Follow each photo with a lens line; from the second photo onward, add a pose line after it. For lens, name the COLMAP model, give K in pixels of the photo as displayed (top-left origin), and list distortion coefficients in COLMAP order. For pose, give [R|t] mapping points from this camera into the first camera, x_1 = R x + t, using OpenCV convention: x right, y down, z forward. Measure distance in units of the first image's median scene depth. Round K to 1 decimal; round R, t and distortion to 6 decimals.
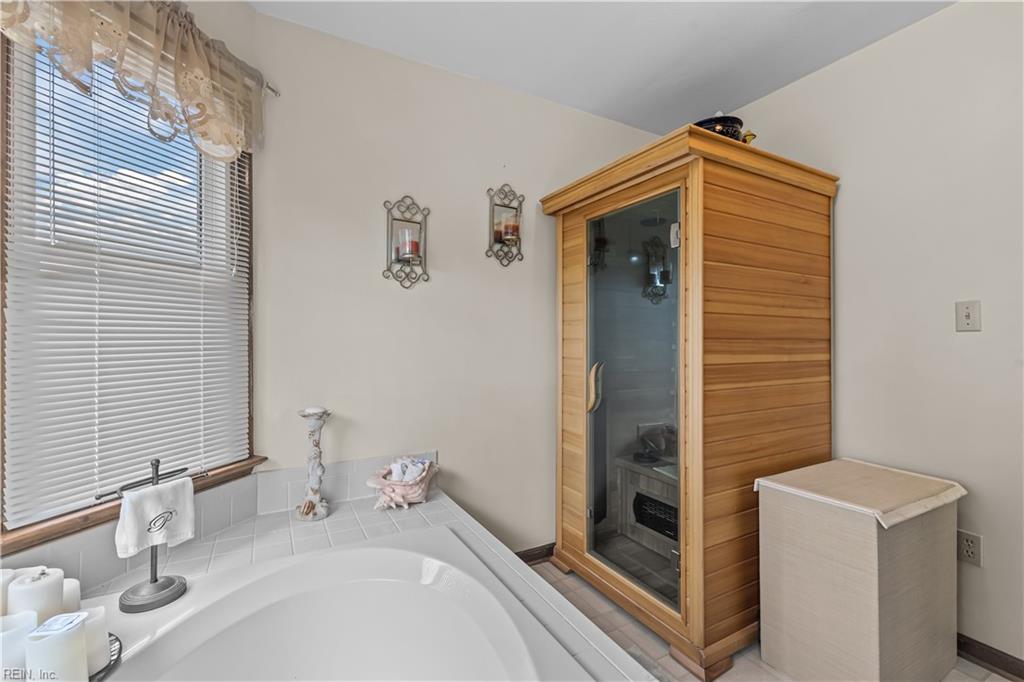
lens RADIAL K [[451.6, 0, 528.8], [0, 451.6, 335.1], [0, 0, 1]] dist [-0.000089, -0.000142]
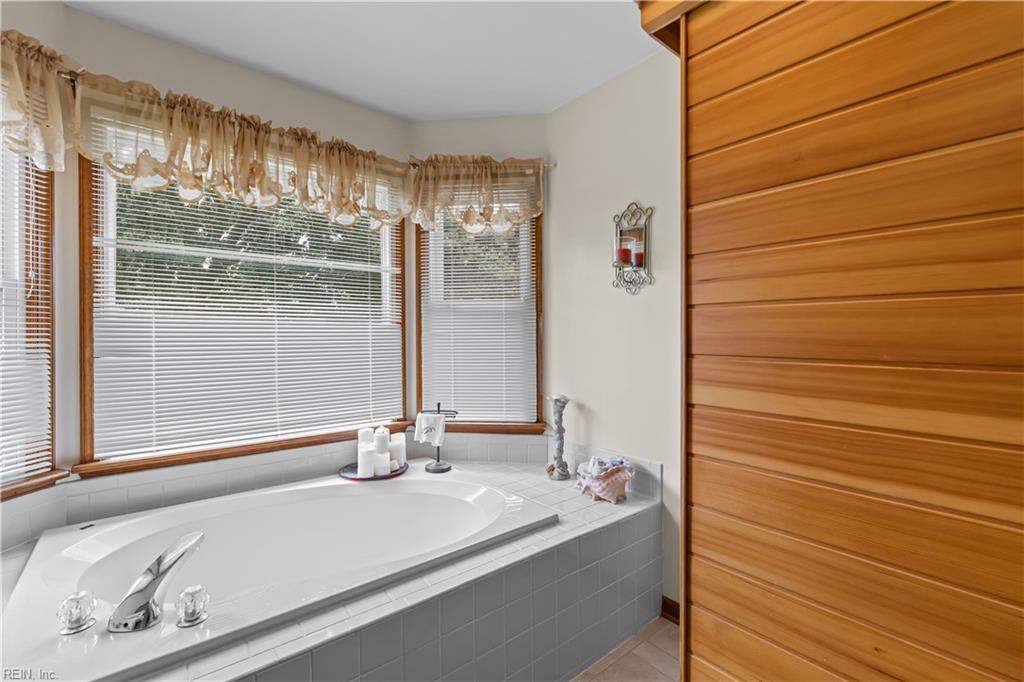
lens RADIAL K [[451.6, 0, 528.8], [0, 451.6, 335.1], [0, 0, 1]] dist [-0.000089, -0.000142]
pose [[0.188821, -0.000489, -0.982011, 0.796019], [0.007140, 0.999974, 0.000875, -0.015161], [0.981986, -0.007177, 0.188819, 0.666943]]
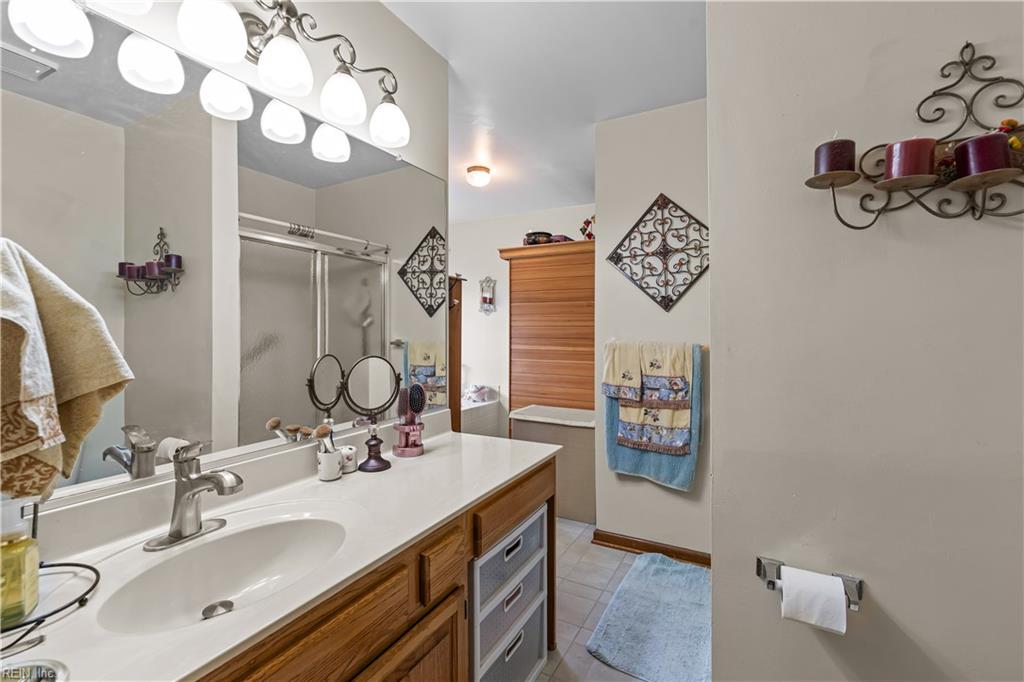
lens RADIAL K [[451.6, 0, 528.8], [0, 451.6, 335.1], [0, 0, 1]] dist [-0.000089, -0.000142]
pose [[0.545298, 0.006980, -0.838213, 2.148687], [0.001999, 0.999952, 0.009627, -0.025193], [0.838240, -0.006925, 0.545258, -0.141421]]
